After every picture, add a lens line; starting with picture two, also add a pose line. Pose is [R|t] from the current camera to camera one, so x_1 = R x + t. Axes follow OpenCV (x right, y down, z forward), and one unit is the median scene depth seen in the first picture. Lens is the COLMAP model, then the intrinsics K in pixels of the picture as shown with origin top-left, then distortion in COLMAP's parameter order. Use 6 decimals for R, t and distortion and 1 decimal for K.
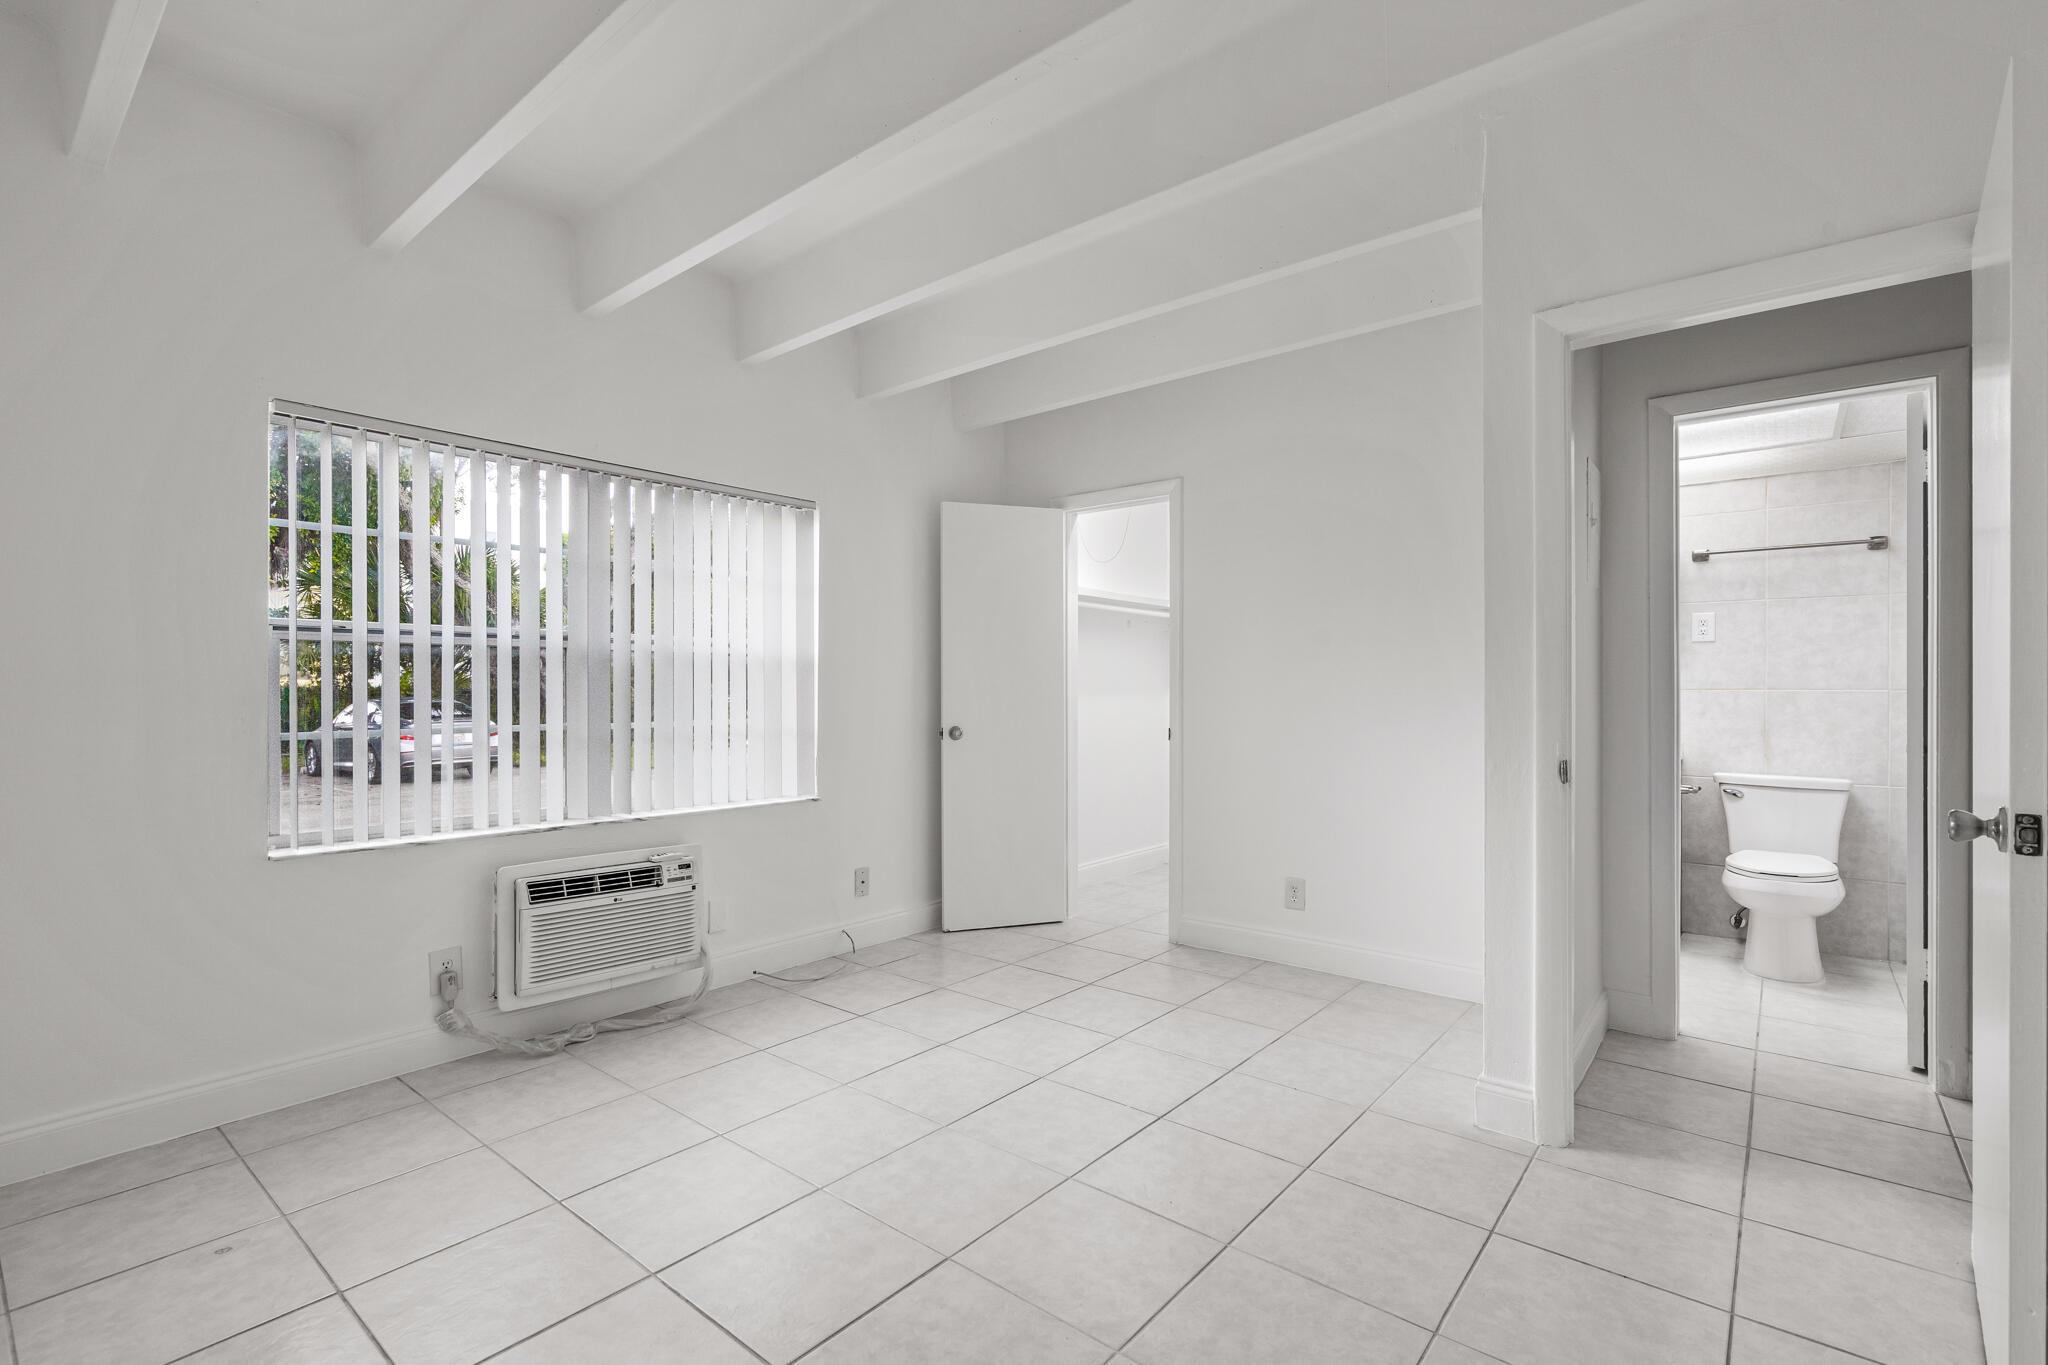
lens RADIAL K [[929.9, 0, 1013.5], [0, 929.9, 689.6], [0, 0, 1]] dist [-0.007183, 0.001614]
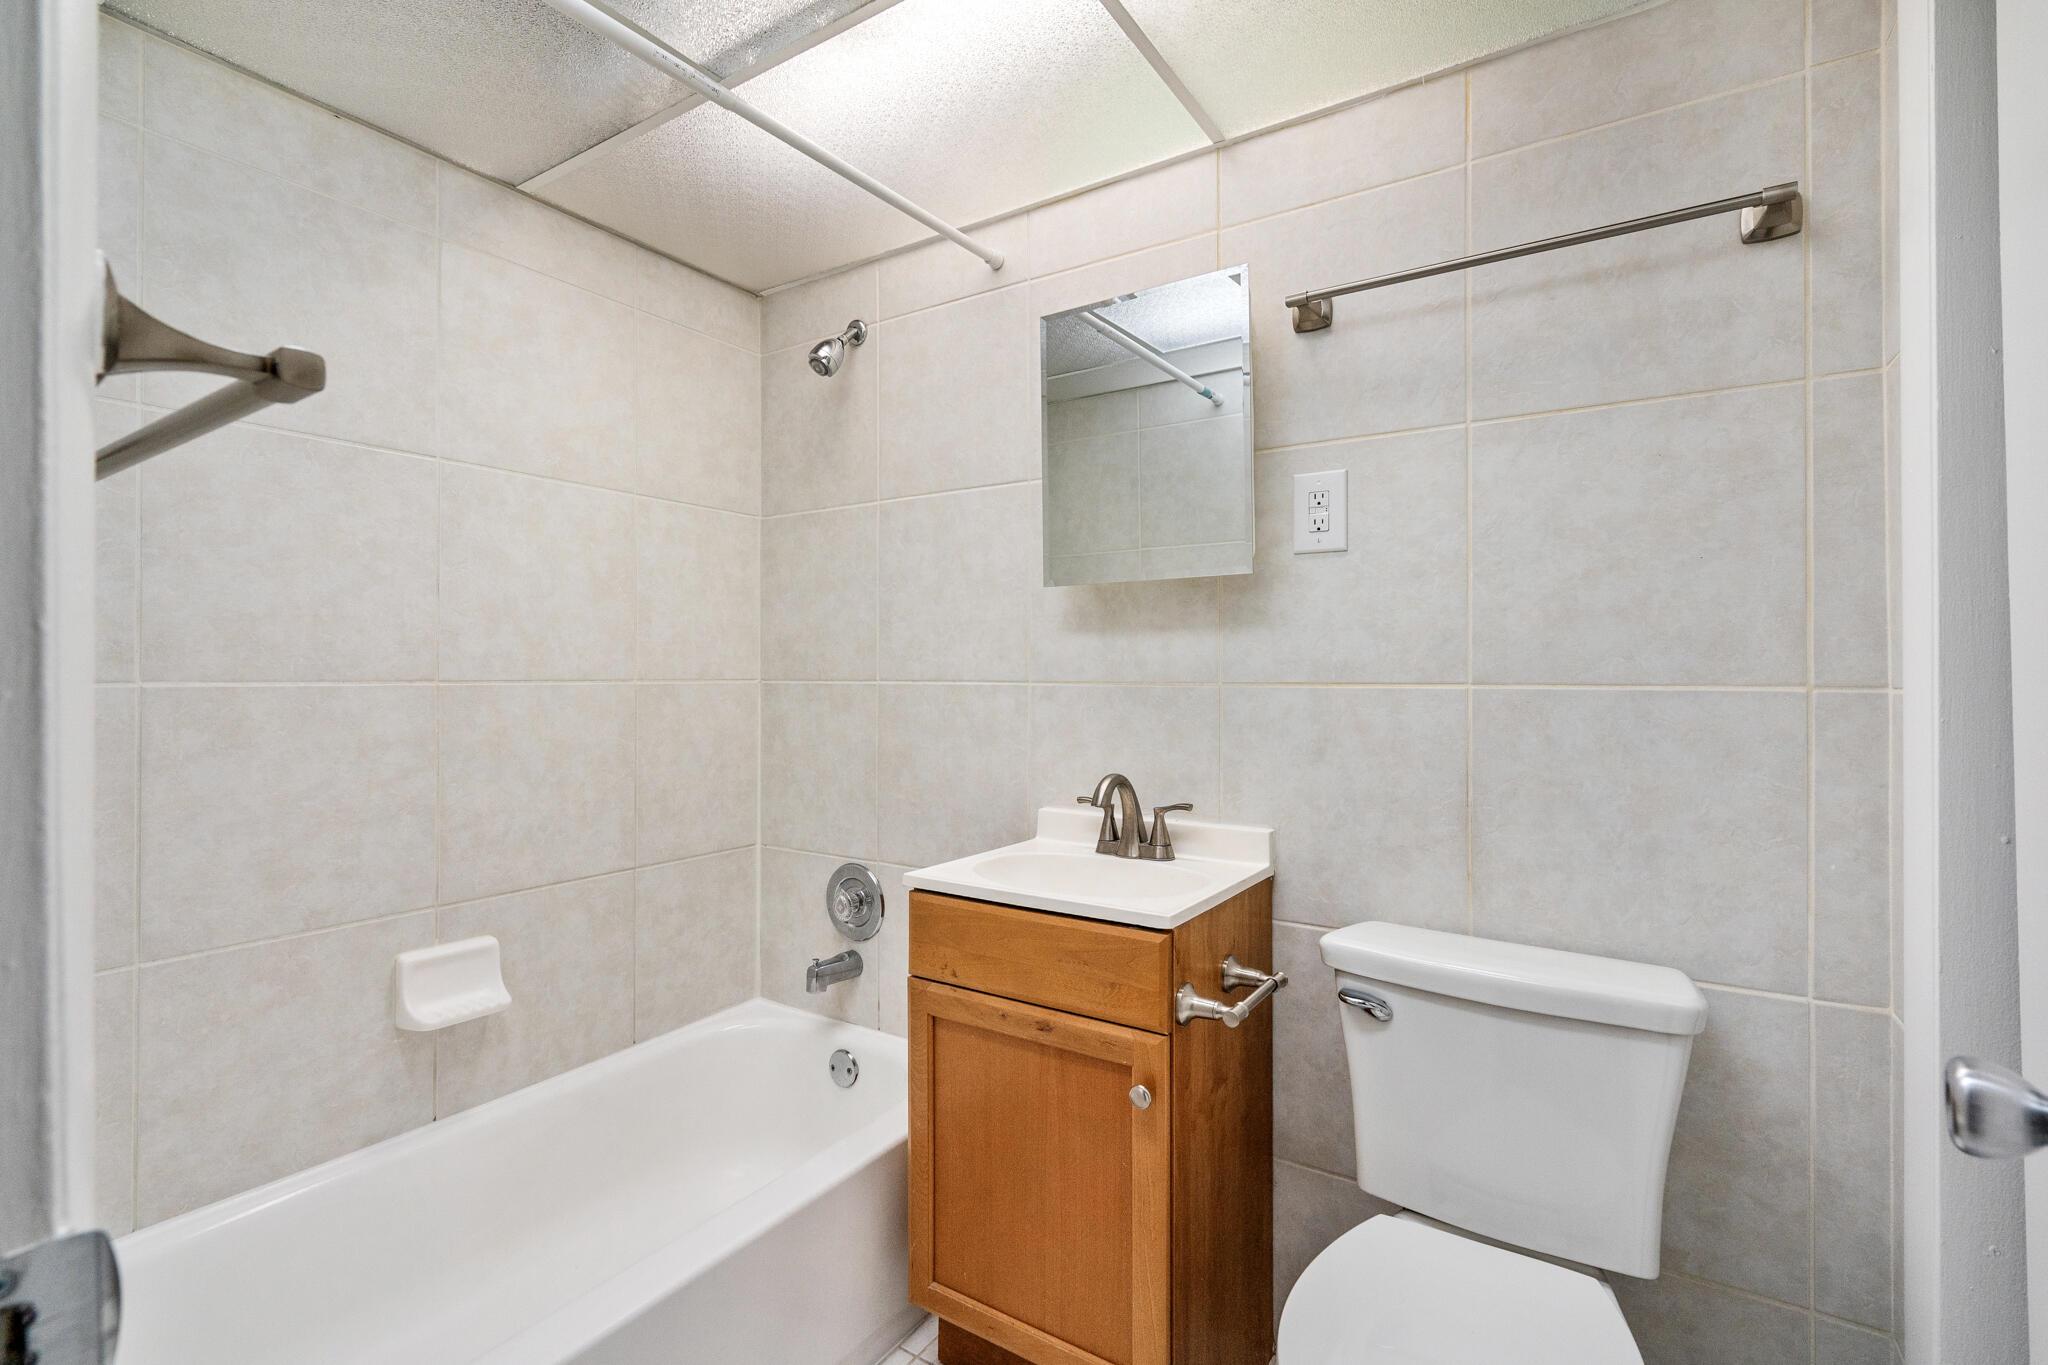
lens RADIAL K [[929.9, 0, 1026.7], [0, 929.9, 667.4], [0, 0, 1]] dist [-0.007183, 0.001614]
pose [[0.994853, -0.008017, 0.101009, 0.624976], [0.008062, 0.999968, -0.000039, -0.007976], [-0.101006, 0.000853, 0.994885, 0.685516]]
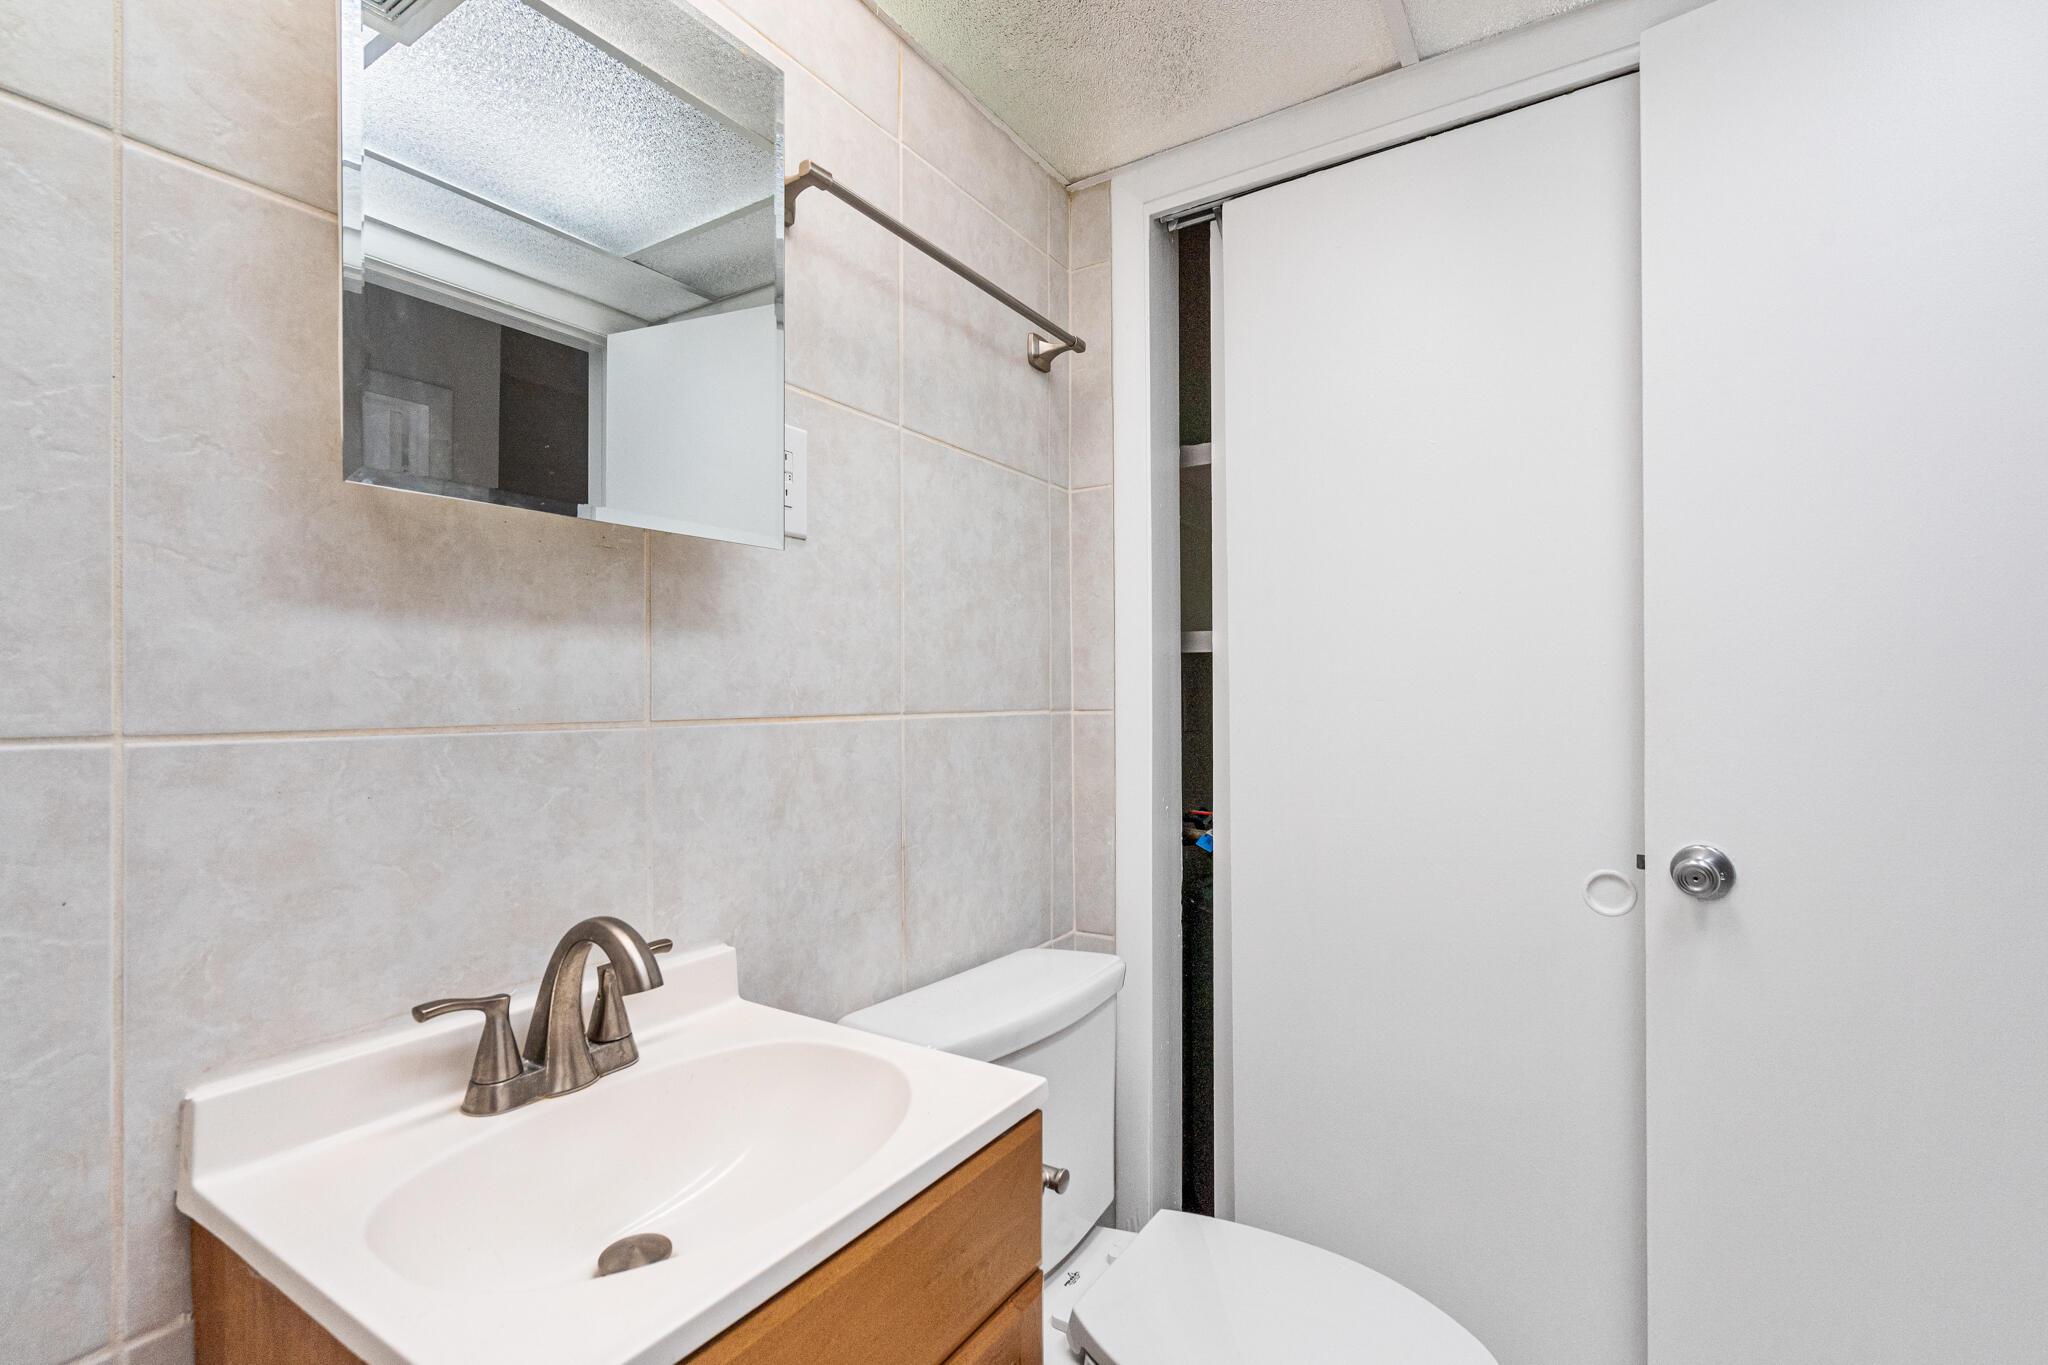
lens RADIAL K [[929.9, 0, 1024.7], [0, 929.9, 687.3], [0, 0, 1]] dist [-0.007183, 0.001614]
pose [[-0.115841, -0.000558, 0.993268, 0.504734], [-0.004238, 0.999991, 0.000068, -0.009690], [-0.993259, -0.004202, -0.115843, 1.012328]]
